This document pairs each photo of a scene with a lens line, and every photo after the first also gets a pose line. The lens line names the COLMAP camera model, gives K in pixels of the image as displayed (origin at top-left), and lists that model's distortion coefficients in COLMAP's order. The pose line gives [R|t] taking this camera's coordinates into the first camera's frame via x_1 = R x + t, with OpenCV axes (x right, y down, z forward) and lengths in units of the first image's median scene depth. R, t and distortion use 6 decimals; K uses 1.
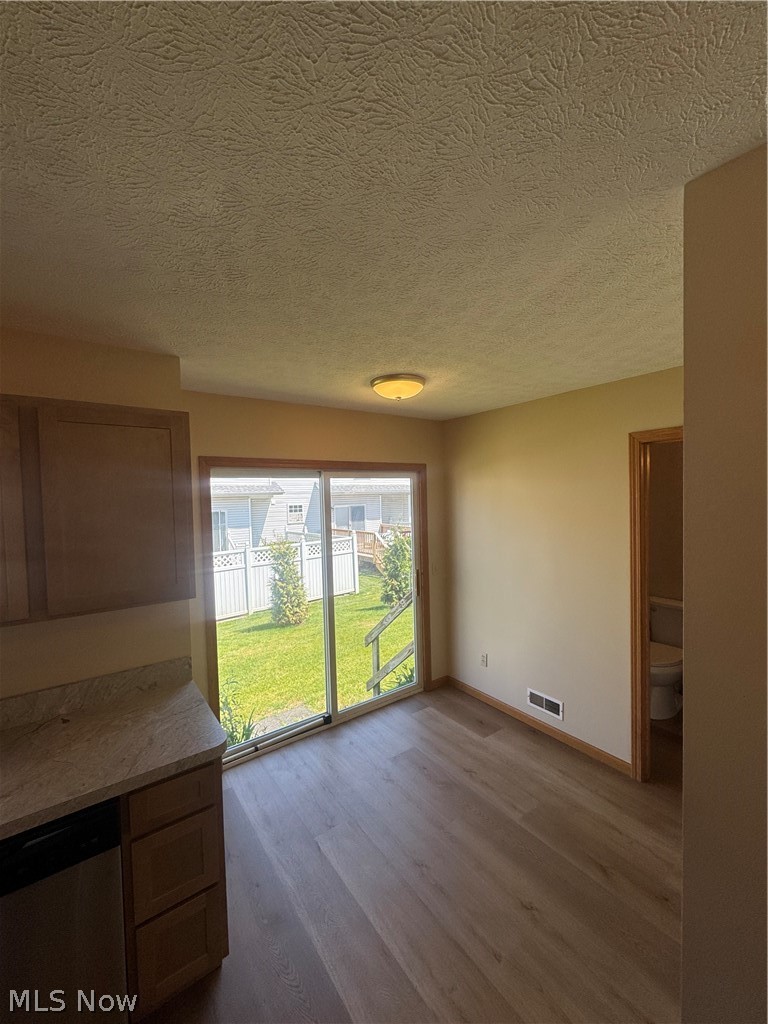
lens RADIAL K [[408.8, 0, 384.9], [0, 408.8, 511.0], [0, 0, 1]] dist [-0.001534, 0.000533]
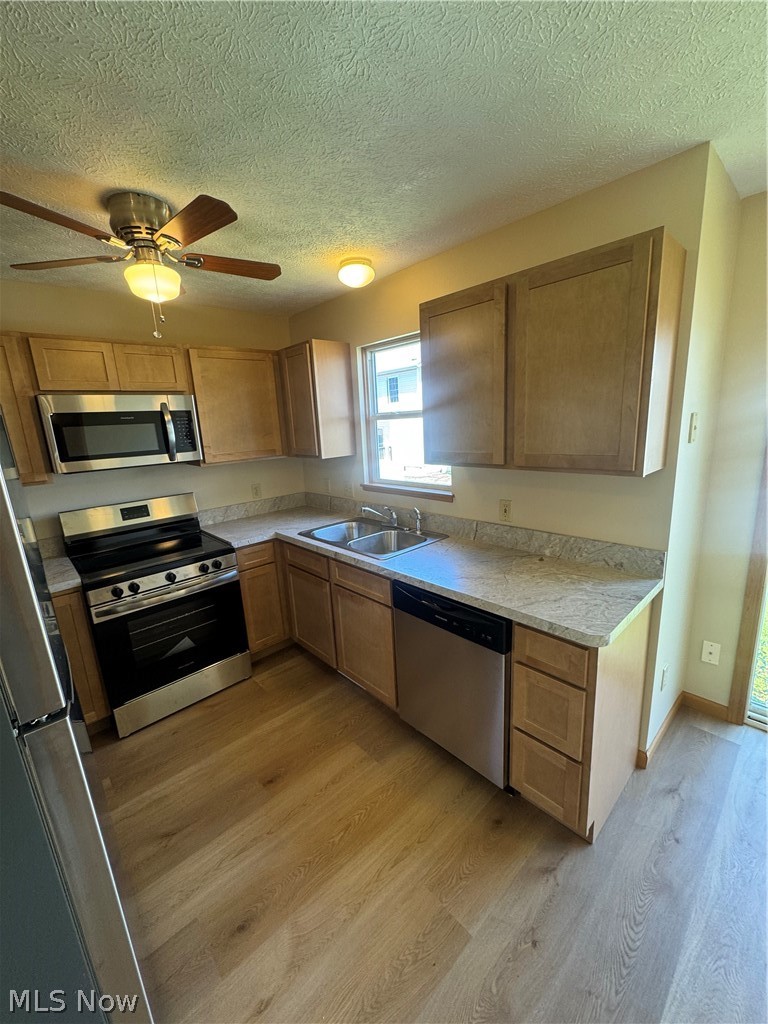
lens RADIAL K [[408.8, 0, 384.9], [0, 408.8, 511.0], [0, 0, 1]] dist [-0.001534, 0.000533]
pose [[0.114263, 0.231932, -0.965998, 0.186158], [0.012919, 0.971937, 0.234886, 0.050635], [0.993367, -0.039319, 0.108060, 0.251677]]
